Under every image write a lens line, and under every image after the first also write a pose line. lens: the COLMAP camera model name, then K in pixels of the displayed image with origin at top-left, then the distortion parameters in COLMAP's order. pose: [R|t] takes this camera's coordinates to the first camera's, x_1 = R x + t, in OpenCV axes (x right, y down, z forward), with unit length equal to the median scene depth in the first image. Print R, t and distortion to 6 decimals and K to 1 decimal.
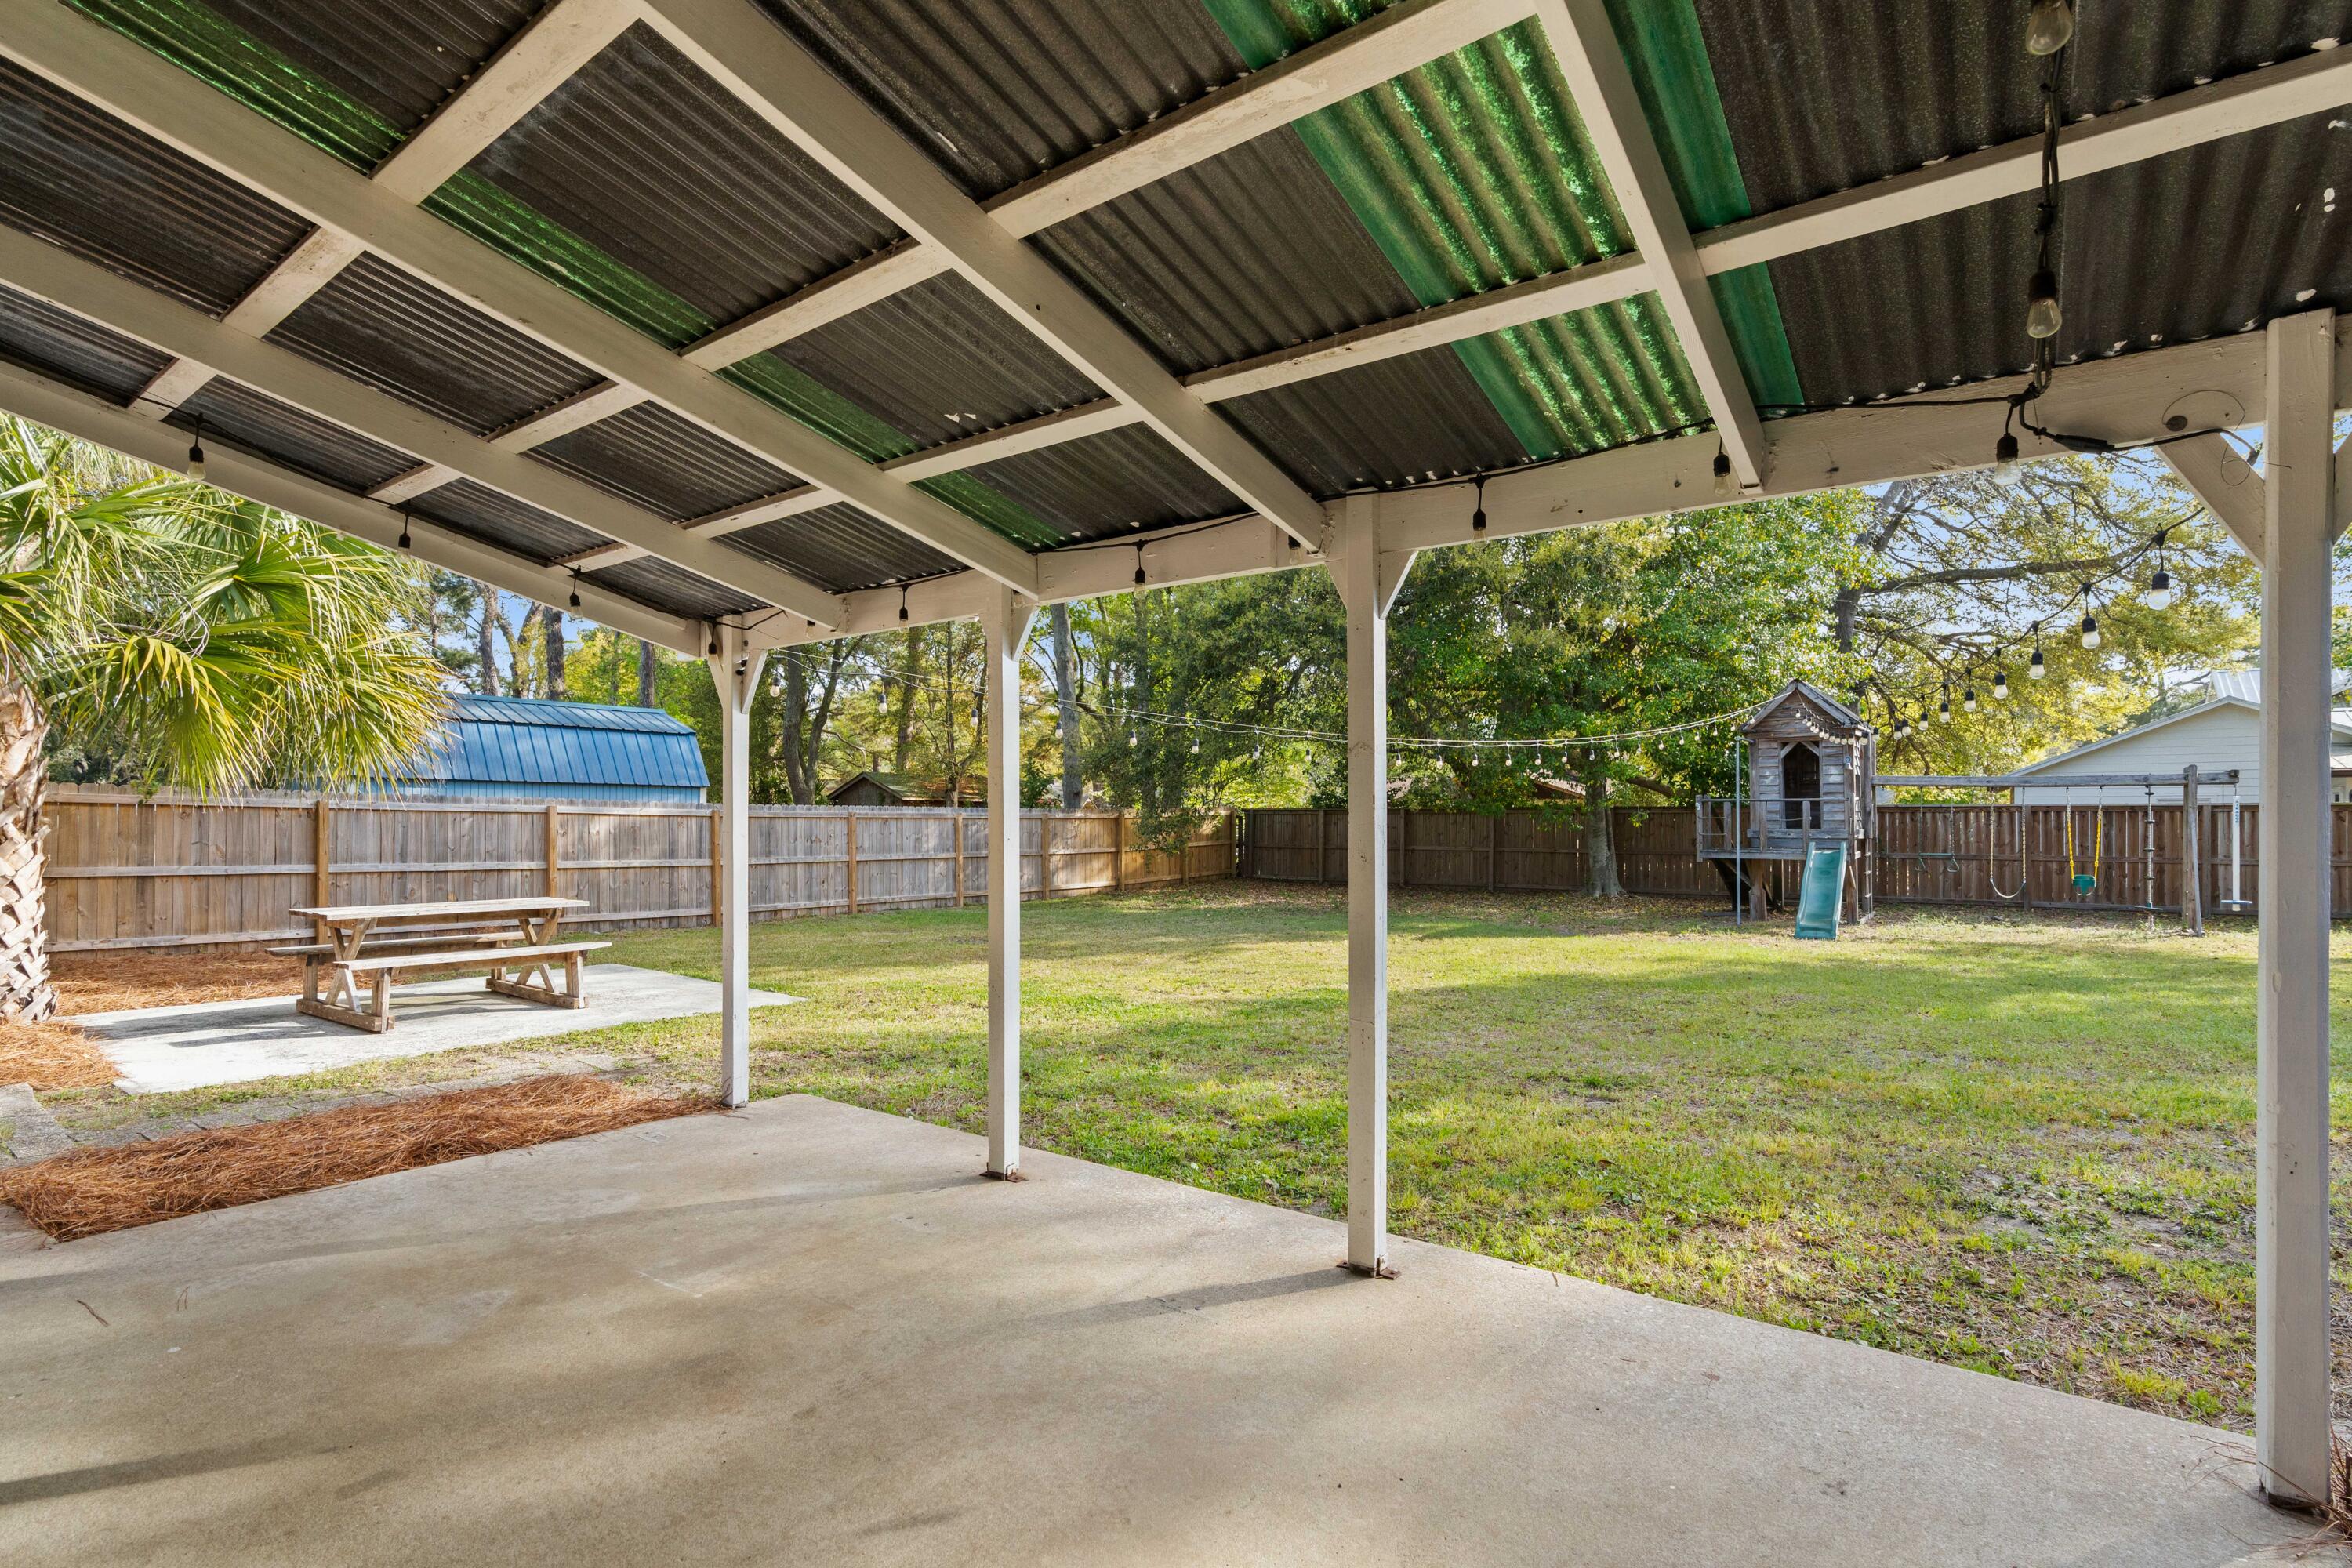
lens RADIAL K [[1067.8, 0, 1175.8], [0, 1067.8, 798.7], [0, 0, 1]] dist [-0.006007, 0.000741]
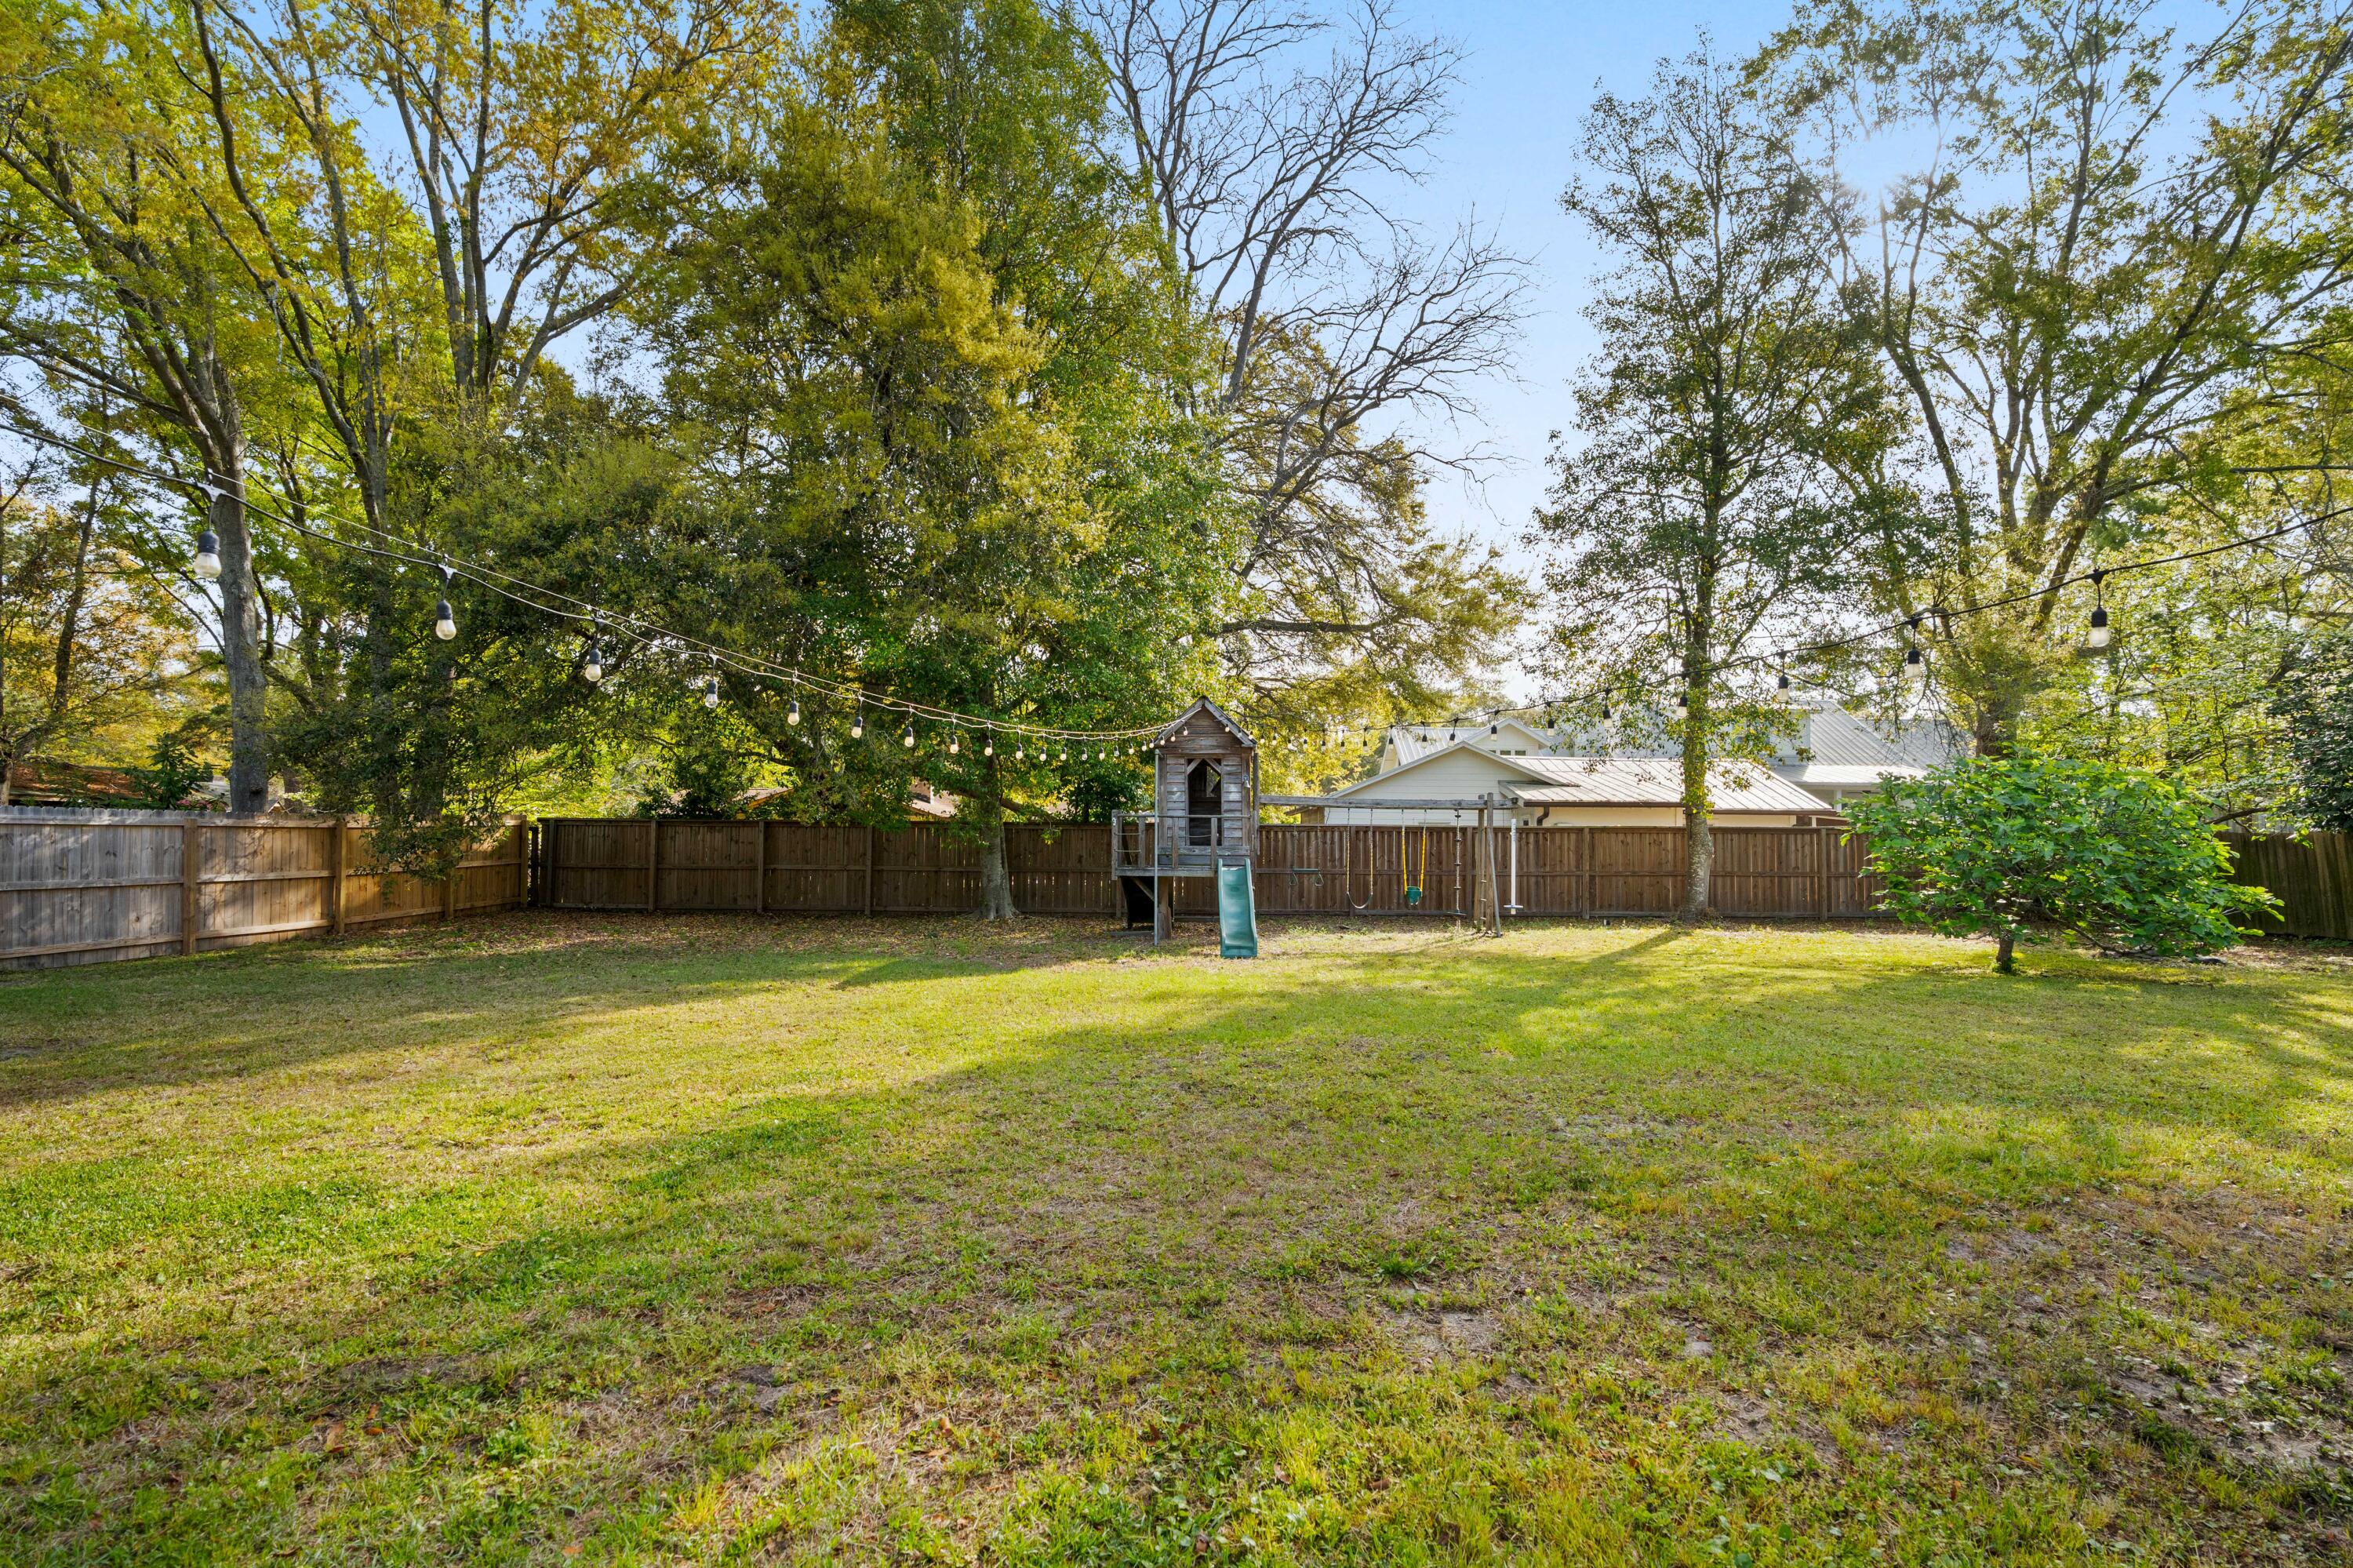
lens RADIAL K [[1068.3, 0, 1188.2], [0, 1068.3, 814.9], [0, 0, 1]] dist [-0.006007, 0.000741]
pose [[0.809535, 0.019453, 0.586750, -0.014002], [-0.019180, 0.999794, -0.006685, 0.004621], [-0.586759, -0.005842, 0.809741, 0.144048]]
